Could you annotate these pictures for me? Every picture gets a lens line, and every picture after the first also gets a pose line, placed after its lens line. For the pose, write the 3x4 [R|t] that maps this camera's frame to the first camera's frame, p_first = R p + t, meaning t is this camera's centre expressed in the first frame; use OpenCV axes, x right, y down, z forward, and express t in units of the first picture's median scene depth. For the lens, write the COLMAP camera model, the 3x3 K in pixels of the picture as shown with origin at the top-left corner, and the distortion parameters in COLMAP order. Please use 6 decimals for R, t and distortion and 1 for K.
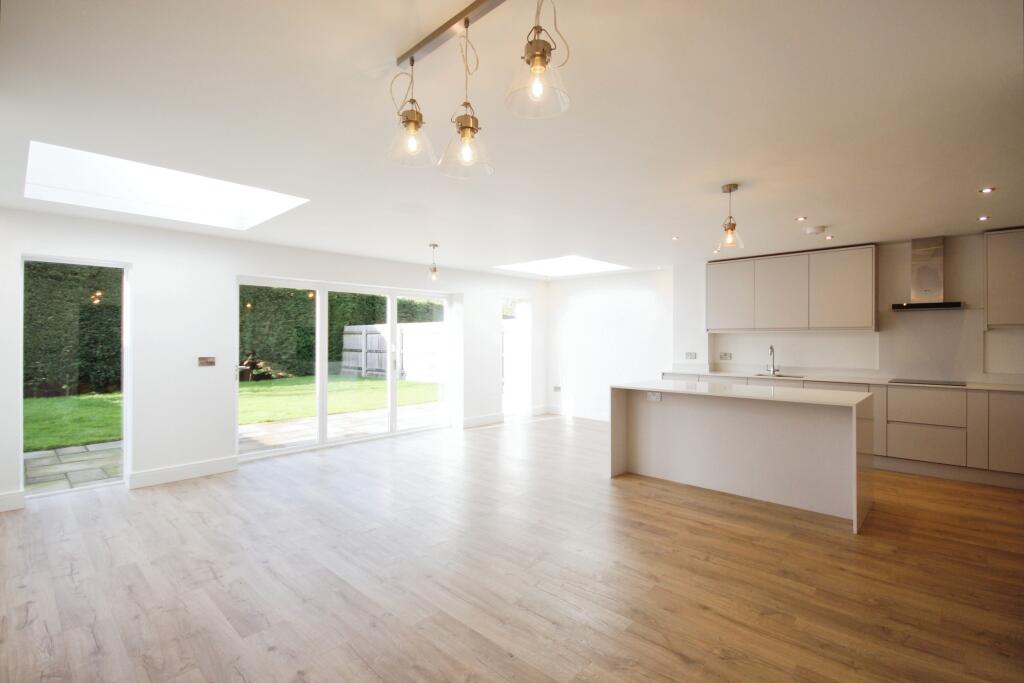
lens RADIAL K [[479.6, 0, 522.7], [0, 479.6, 339.5], [0, 0, 1]] dist [-0.002360, -0.004634]
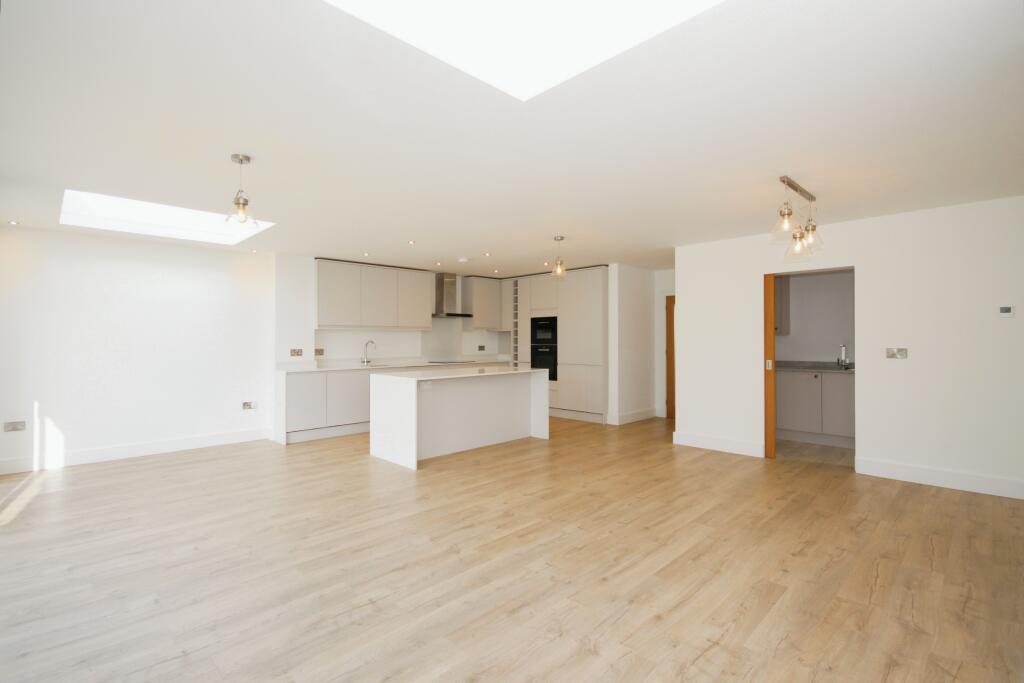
lens RADIAL K [[479.6, 0, 521.3], [0, 479.6, 340.0], [0, 0, 1]] dist [-0.002360, -0.004634]
pose [[0.028090, 0.001250, 0.999605, -1.433956], [0.008629, 0.999962, -0.001493, 0.034967], [-0.999568, 0.008668, 0.028078, 1.320754]]
